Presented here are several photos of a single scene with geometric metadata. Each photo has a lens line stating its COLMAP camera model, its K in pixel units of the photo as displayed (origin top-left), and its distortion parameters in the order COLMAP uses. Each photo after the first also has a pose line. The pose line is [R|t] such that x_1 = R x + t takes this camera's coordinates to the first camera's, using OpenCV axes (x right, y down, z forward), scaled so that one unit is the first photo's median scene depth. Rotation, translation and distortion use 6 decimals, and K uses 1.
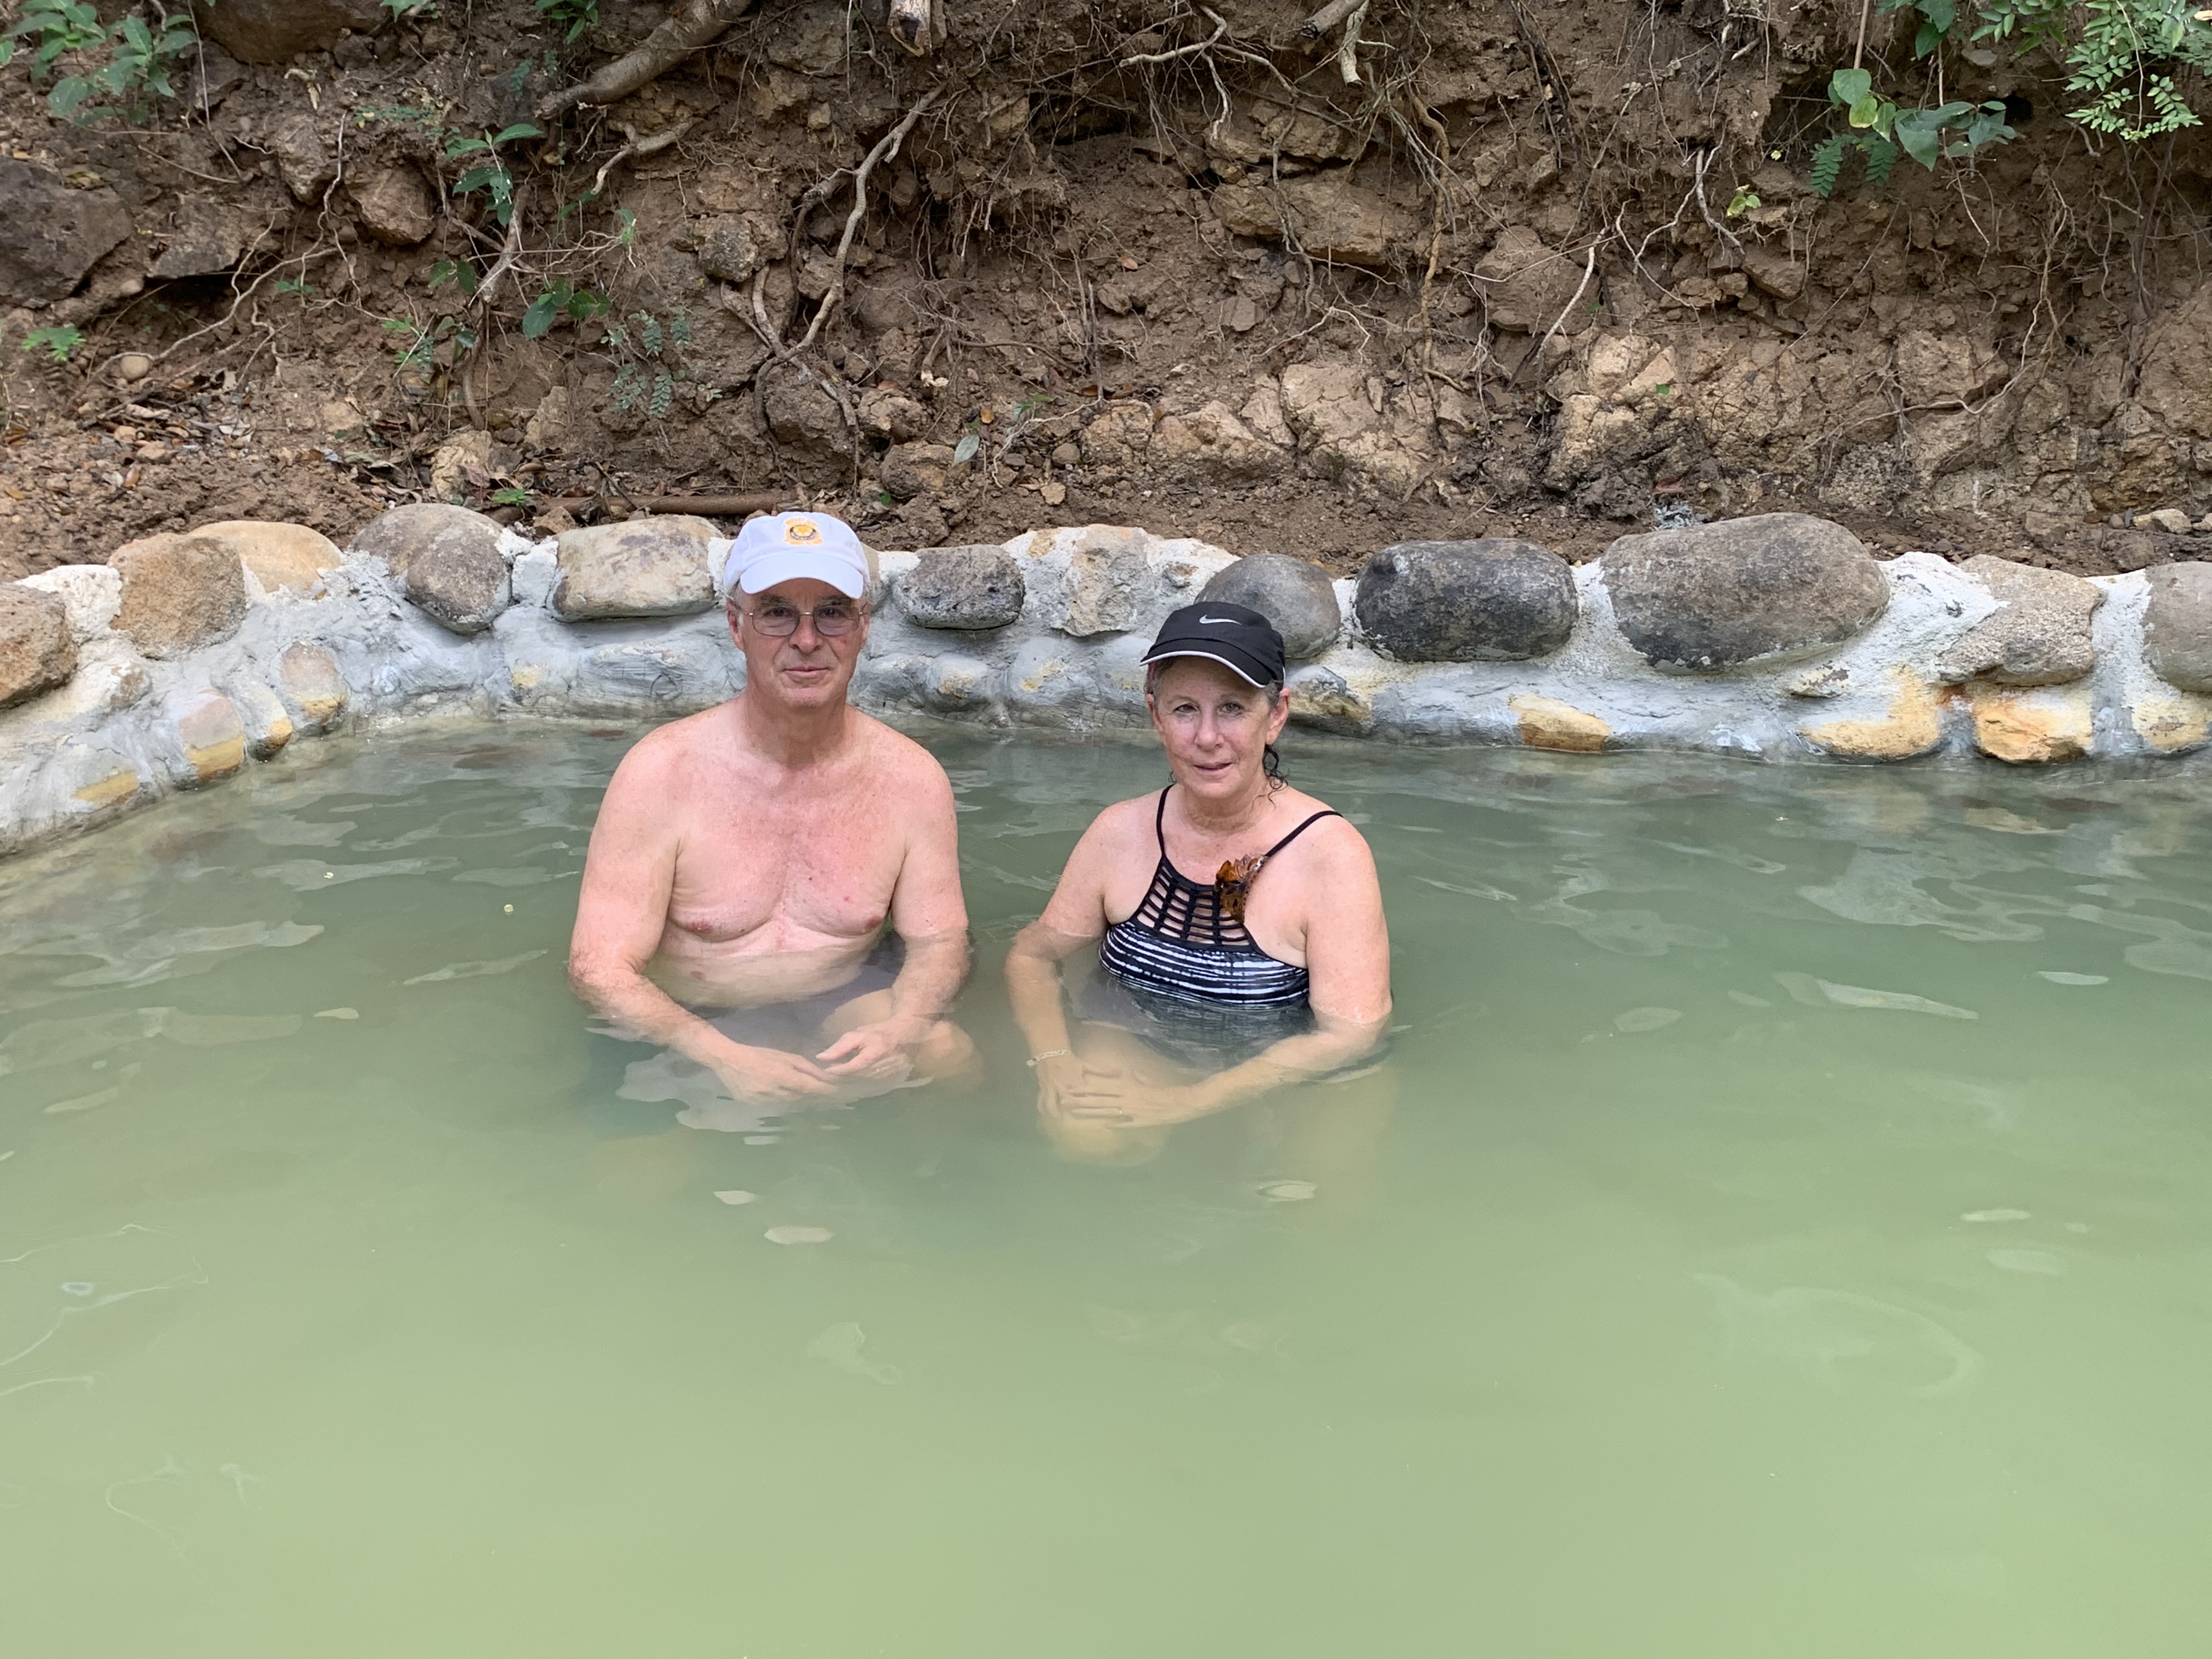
lens RADIAL K [[2256.3, 0, 1071.2], [0, 2256.3, 771.4], [0, 0, 1]] dist [0.169823, -0.542967]
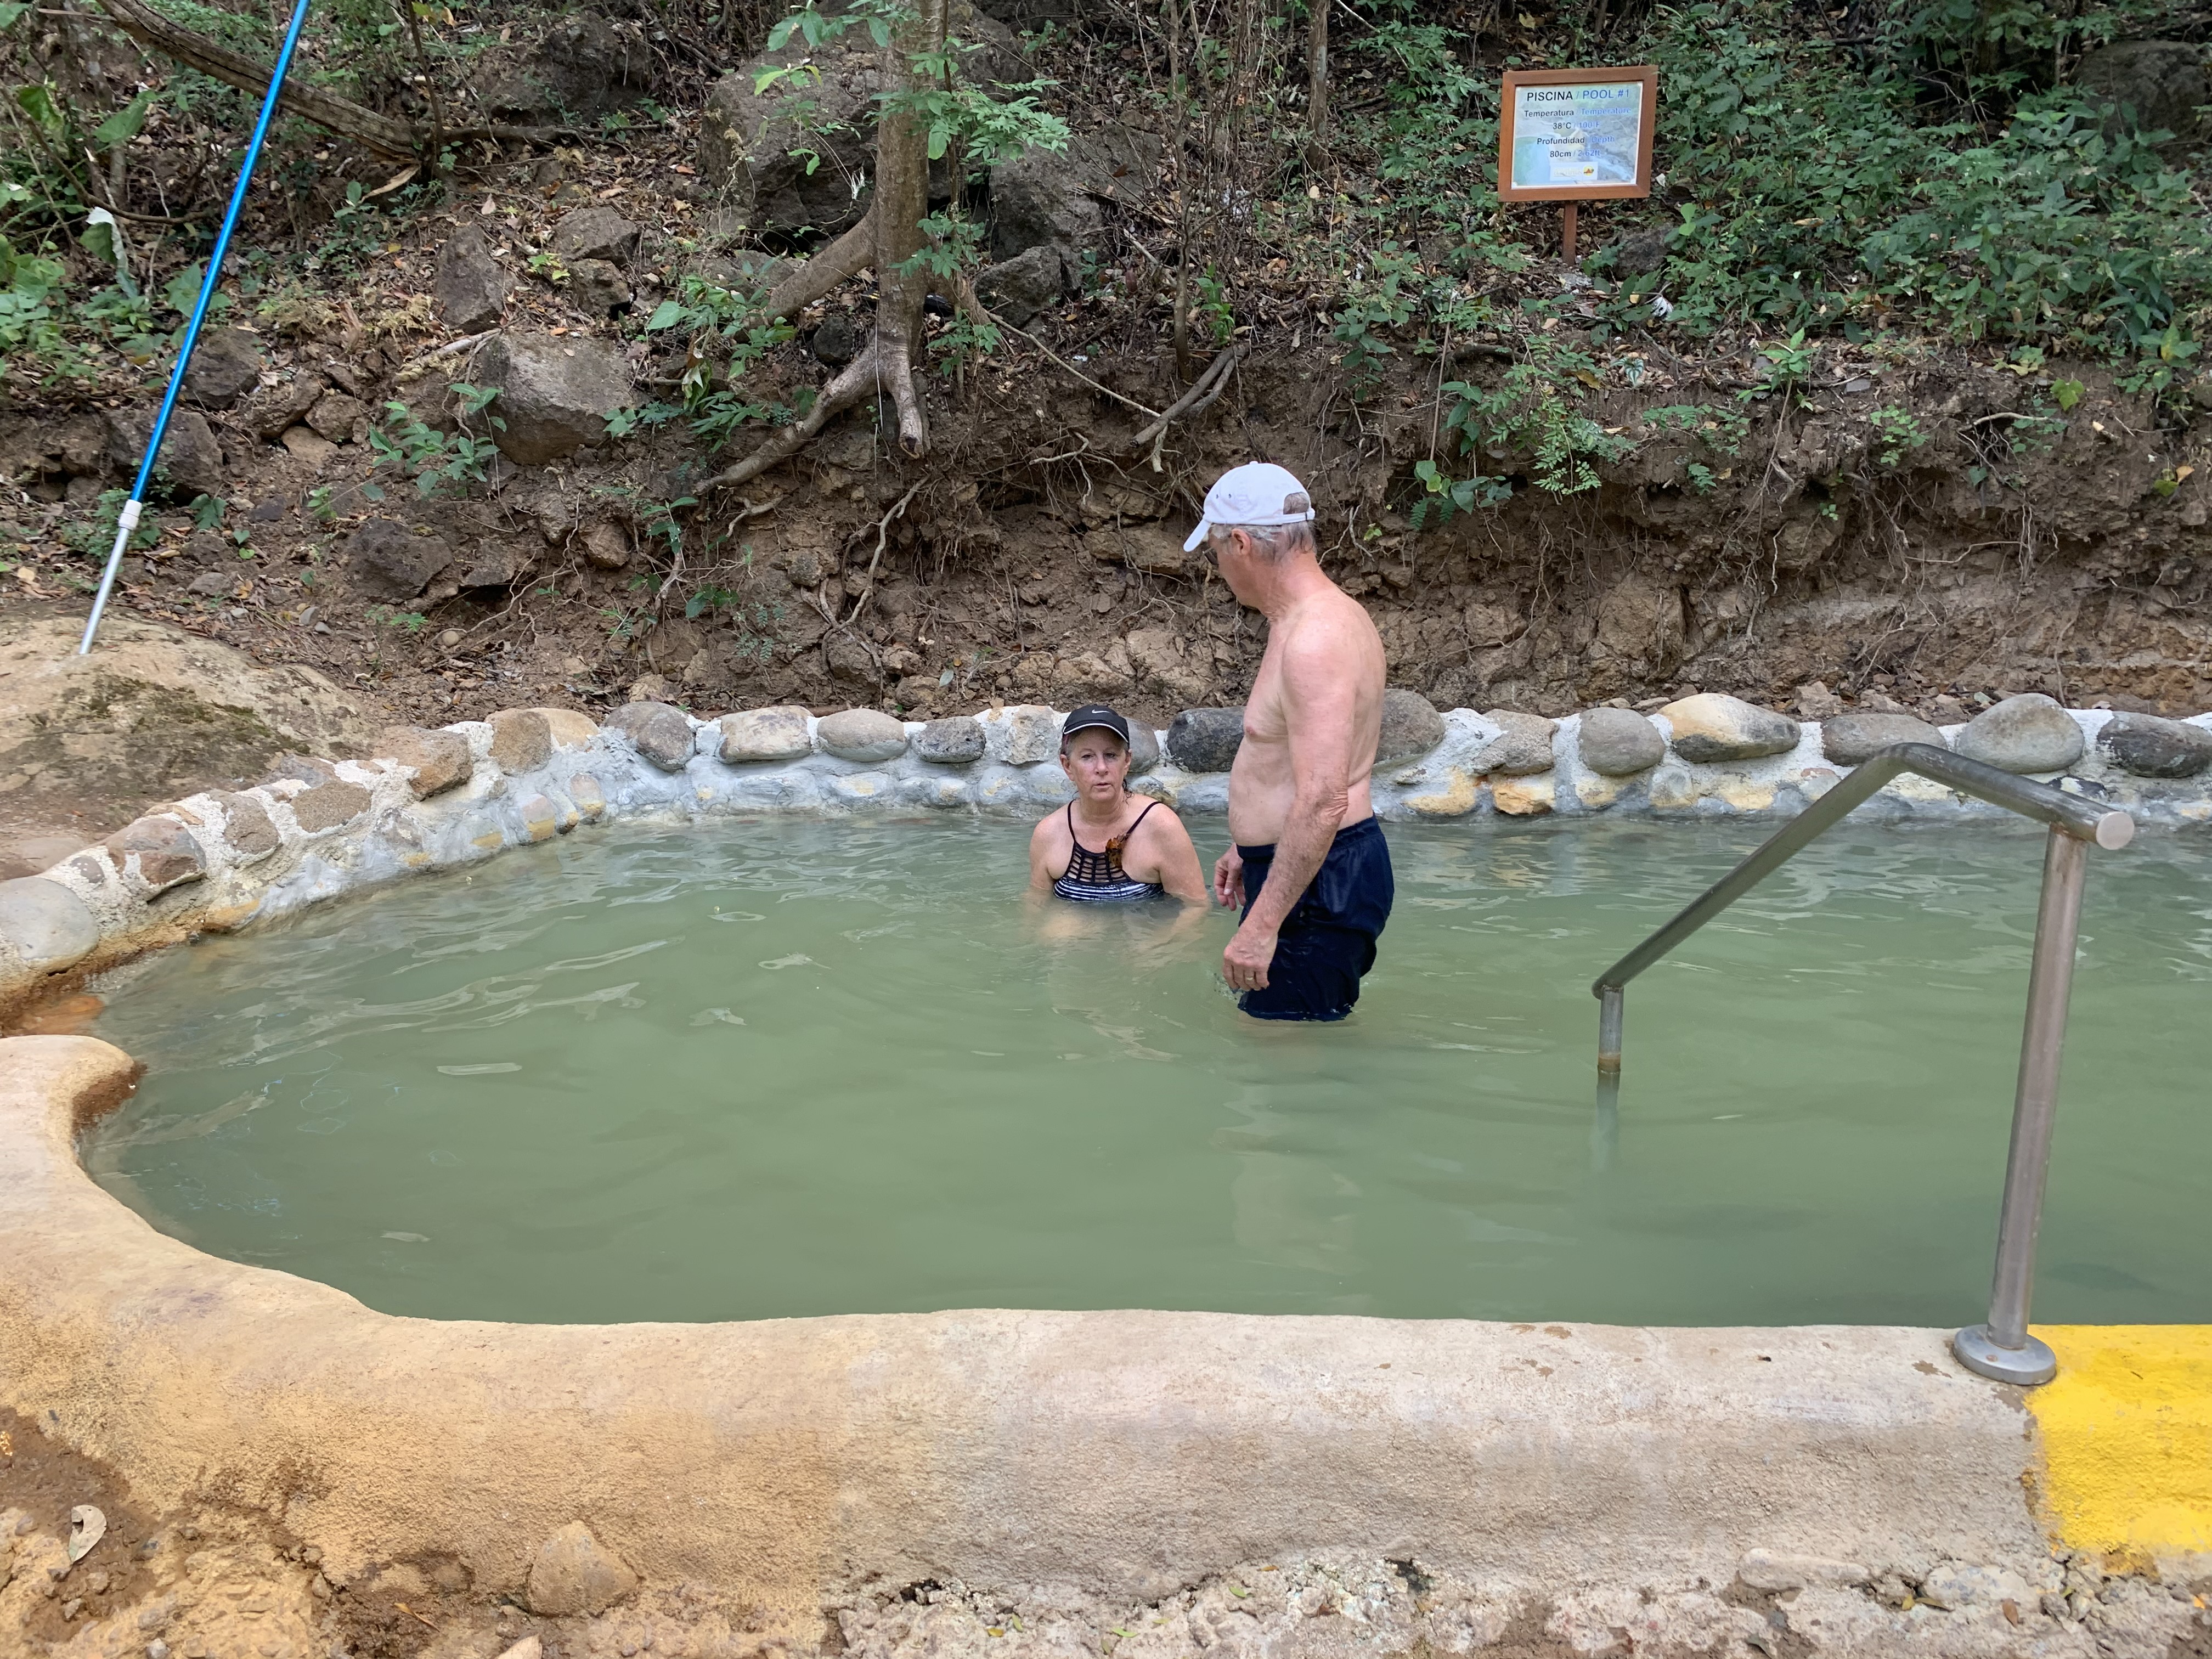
lens RADIAL K [[1784.6, 0, 1131.7], [0, 1784.6, 829.8], [0, 0, 1]] dist [0.177759, -0.535059]
pose [[0.996589, -0.022217, 0.079472, -0.016362], [0.031384, 0.992749, -0.116032, 0.135615], [-0.076318, 0.118131, 0.990061, -0.351655]]
